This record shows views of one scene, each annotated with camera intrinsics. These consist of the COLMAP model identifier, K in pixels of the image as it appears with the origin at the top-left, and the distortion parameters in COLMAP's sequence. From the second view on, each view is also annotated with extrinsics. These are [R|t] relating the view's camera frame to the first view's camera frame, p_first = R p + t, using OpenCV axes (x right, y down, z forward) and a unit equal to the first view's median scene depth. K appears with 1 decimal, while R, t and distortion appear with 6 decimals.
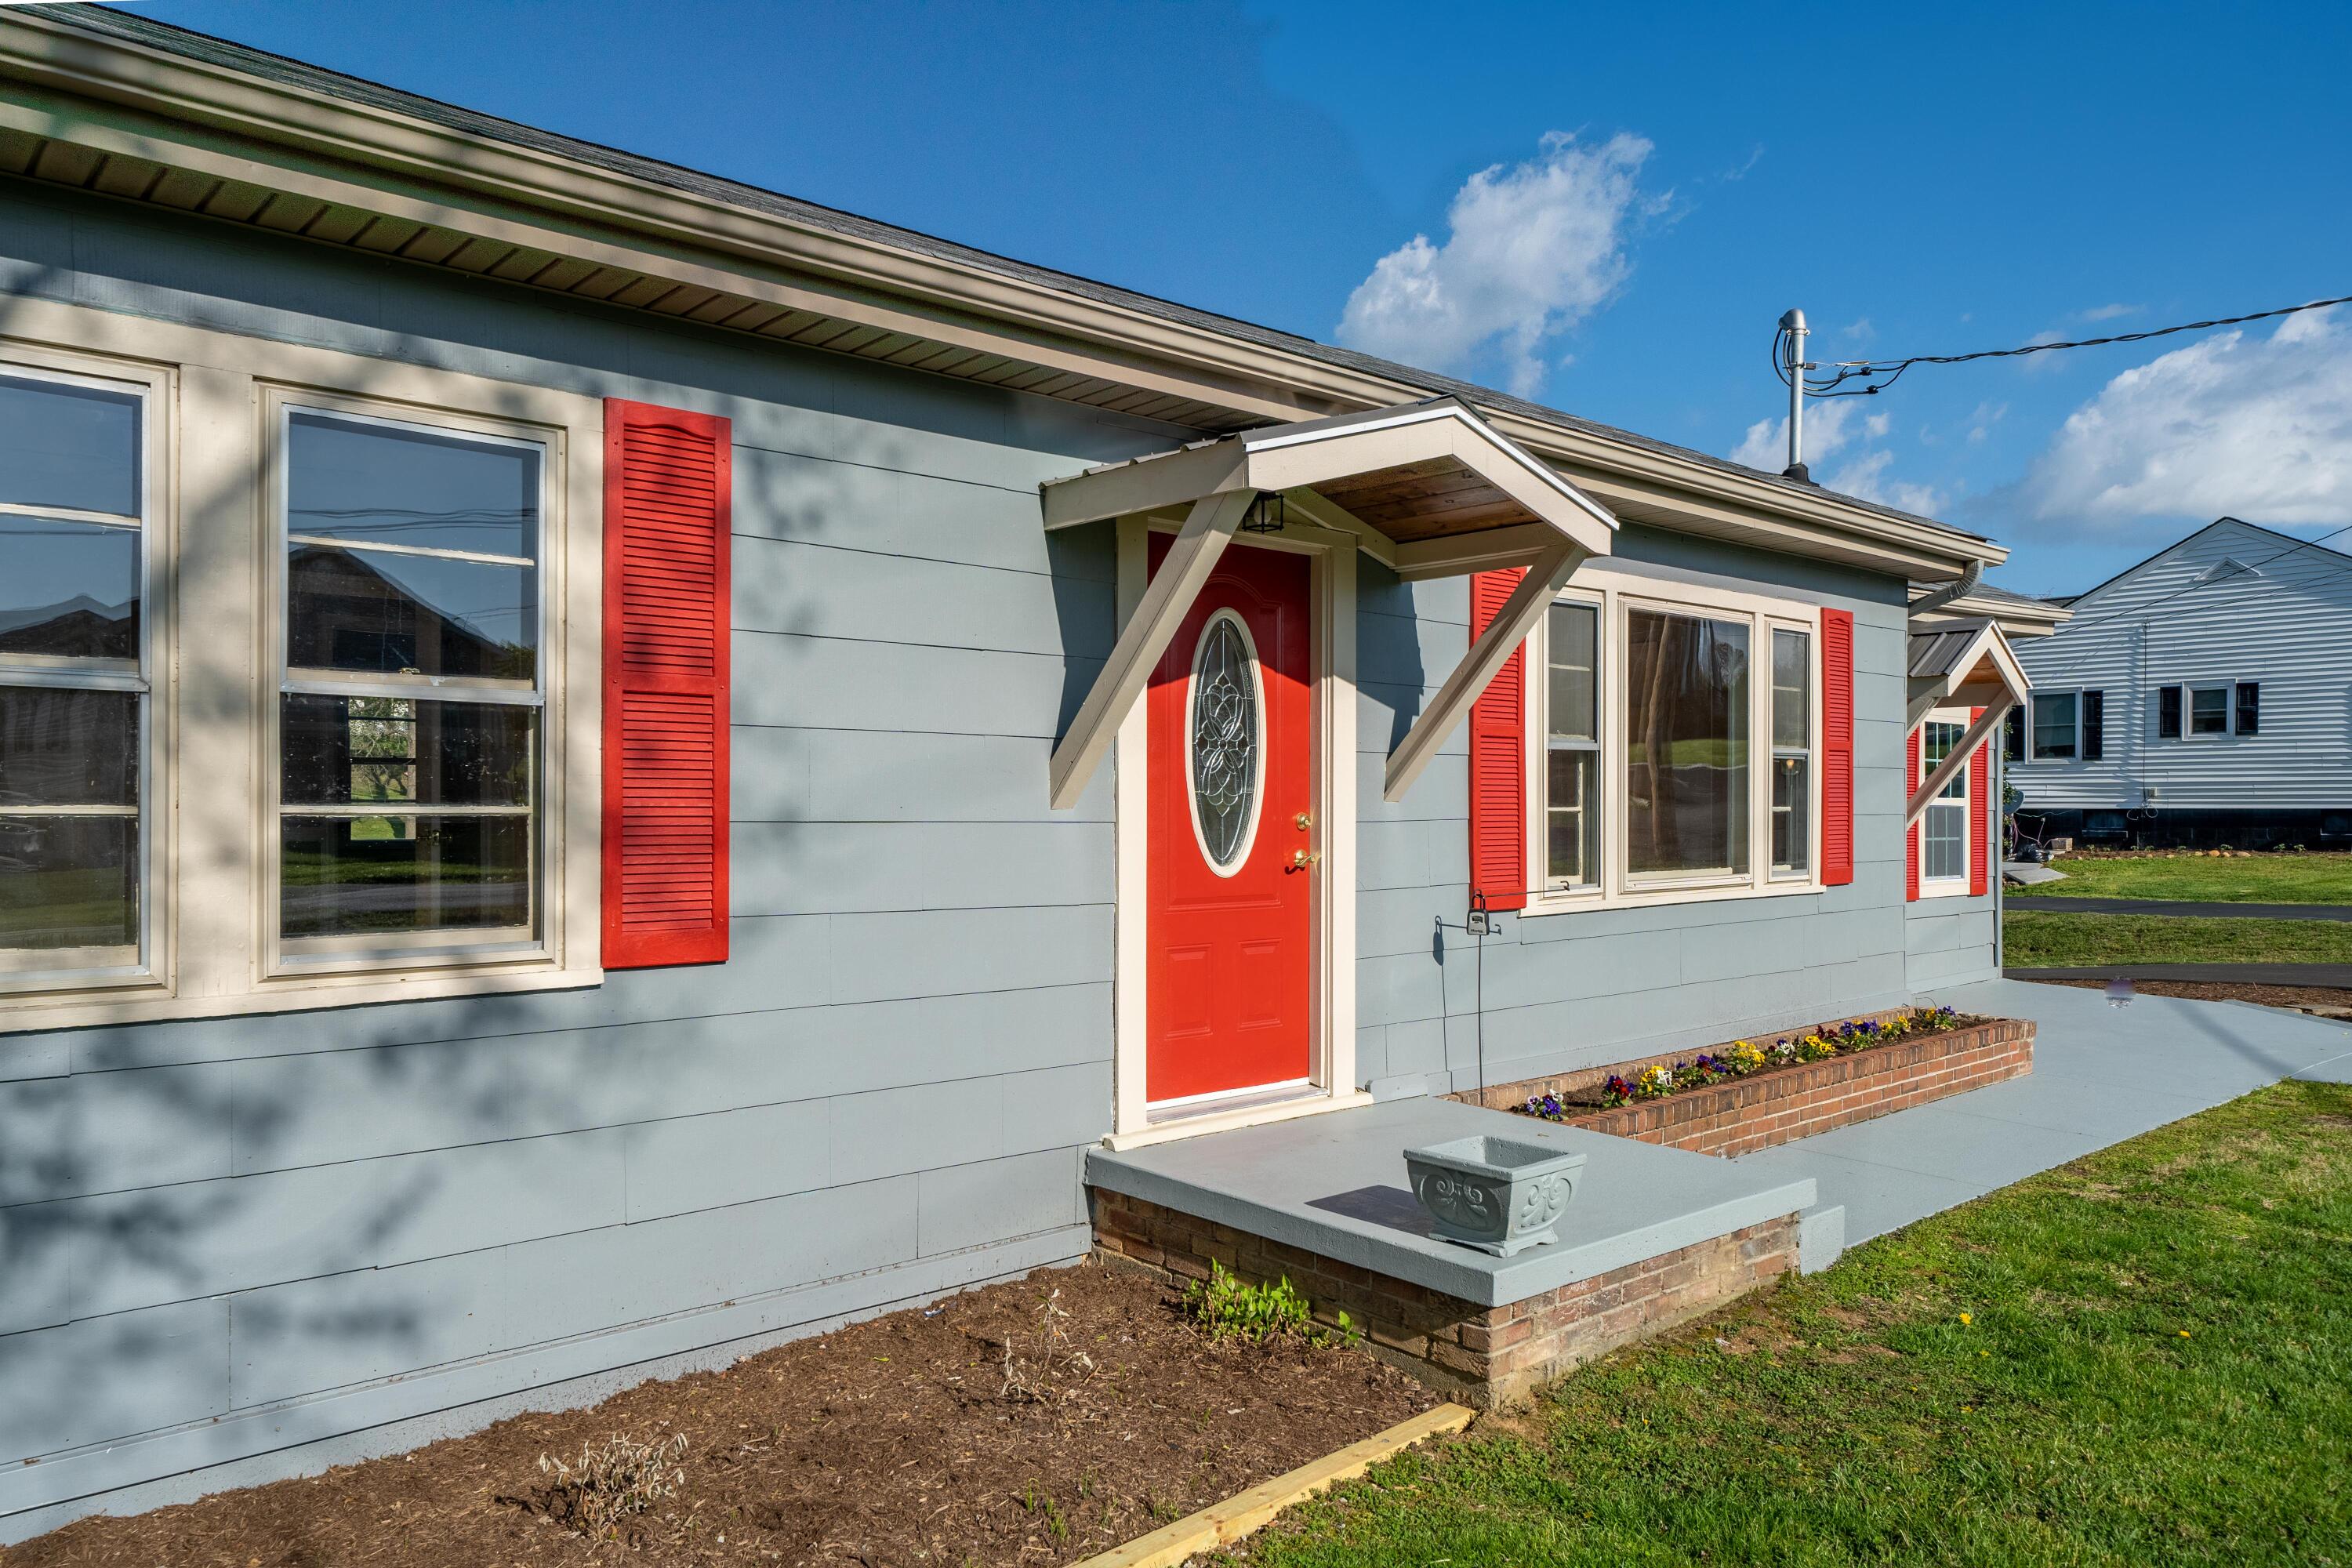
lens RADIAL K [[1630.4, 0, 1179.7], [0, 1630.4, 796.4], [0, 0, 1]] dist [0.001133, -0.007368]
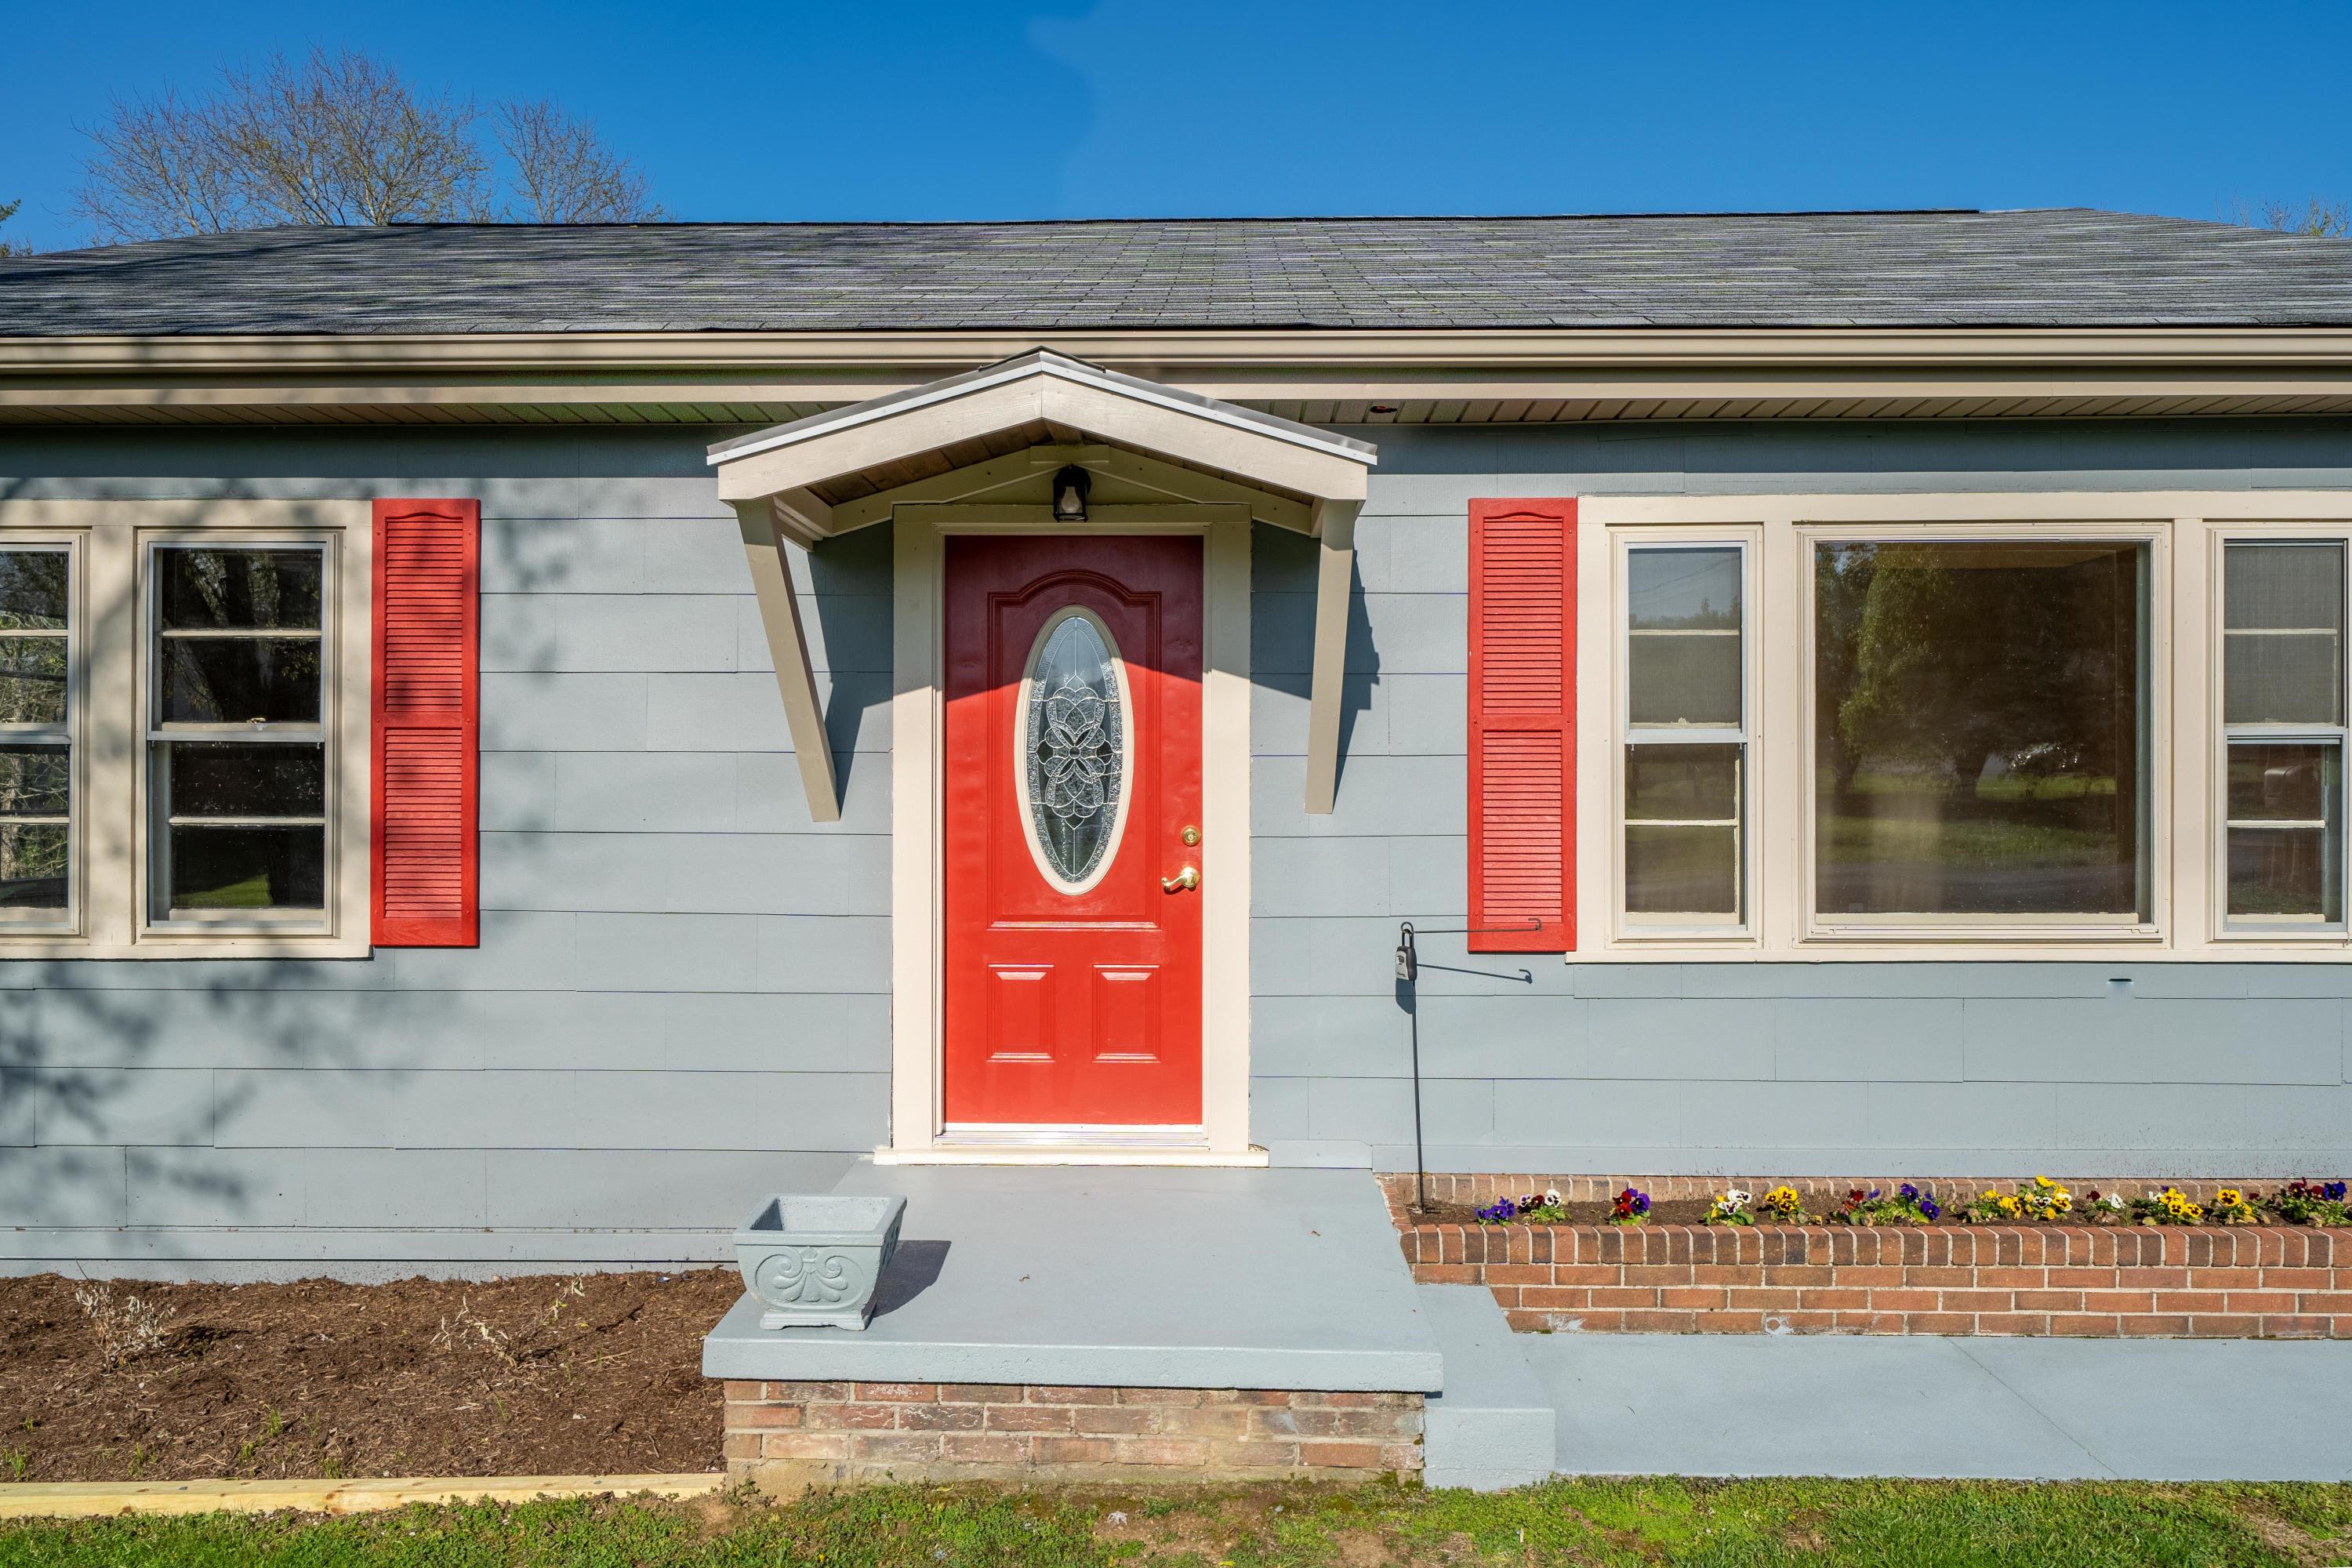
lens RADIAL K [[1630.4, 0, 1179.4], [0, 1630.4, 779.2], [0, 0, 1]] dist [0.001133, -0.007368]
pose [[0.724627, -0.007644, -0.689099, 0.869335], [0.003750, 0.999967, -0.007150, -0.010864], [0.689131, 0.002597, 0.724632, 0.447127]]
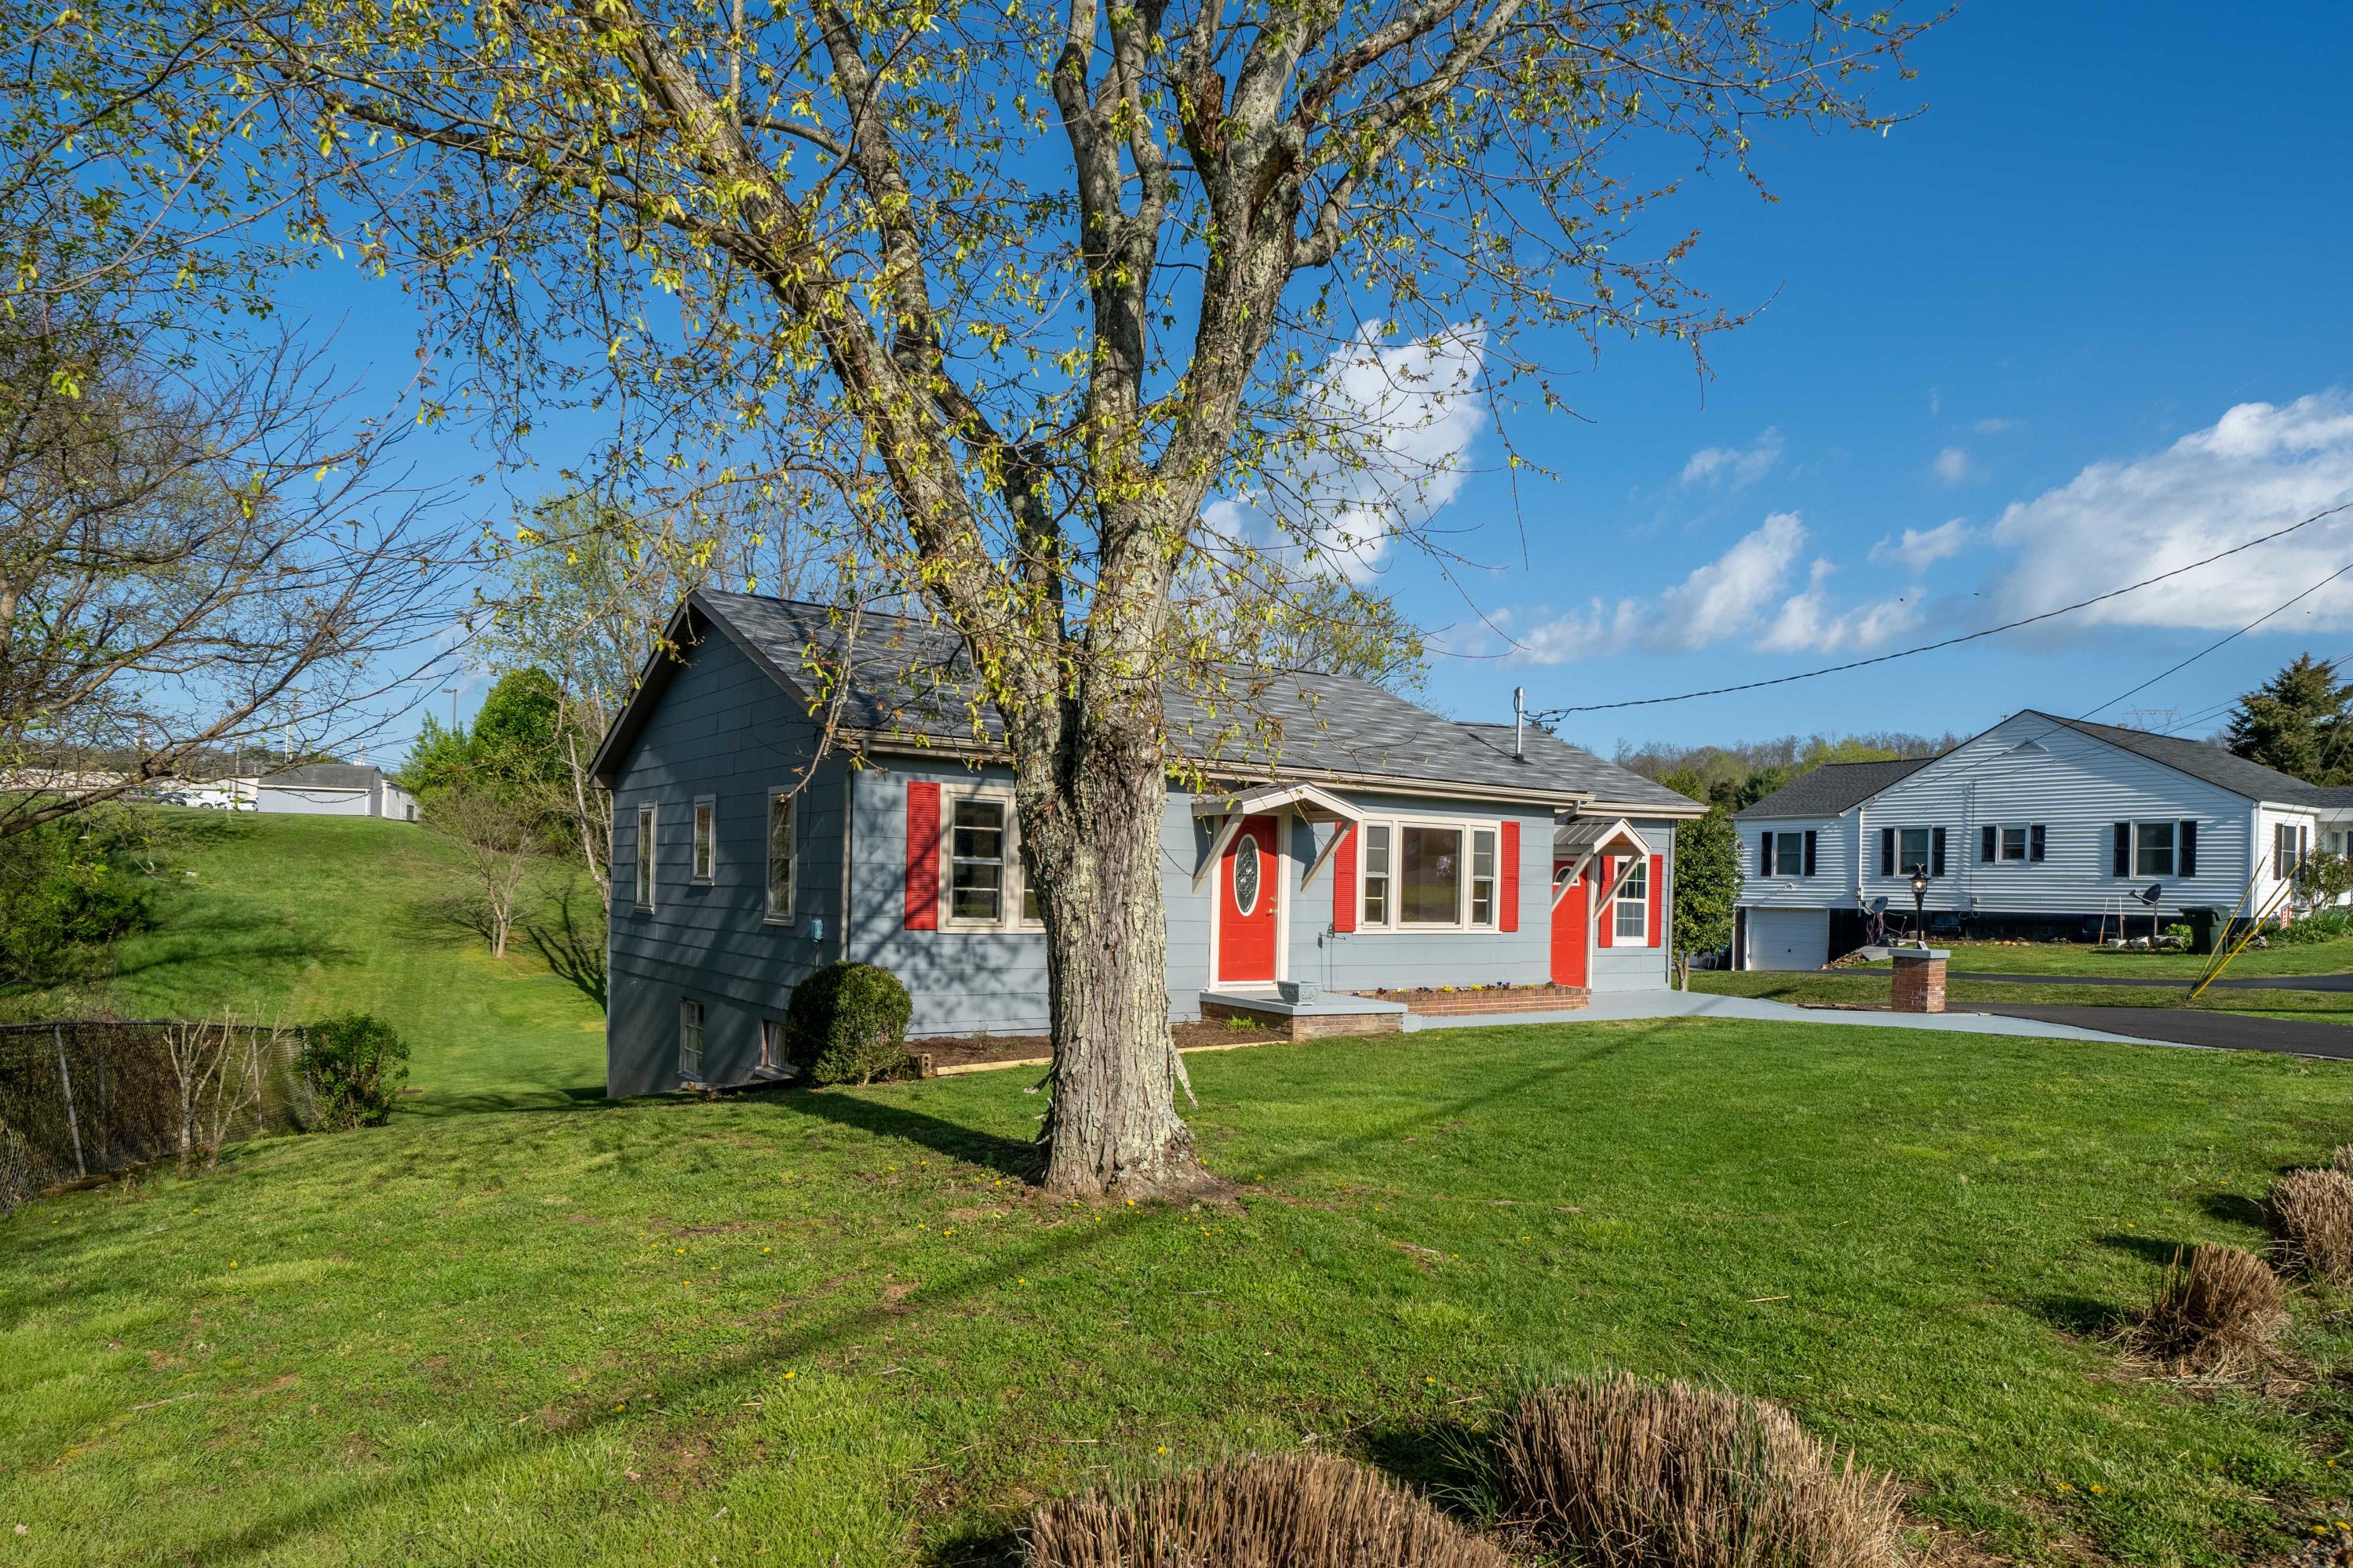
lens RADIAL K [[1505.4, 0, 1163.7], [0, 1505.4, 847.1], [0, 0, 1]] dist [-0.004263, -0.000767]
pose [[0.993292, 0.021394, -0.113639, 0.249662], [-0.023940, 0.999491, -0.021082, -0.024676], [0.113130, 0.023661, 0.993298, -2.470804]]
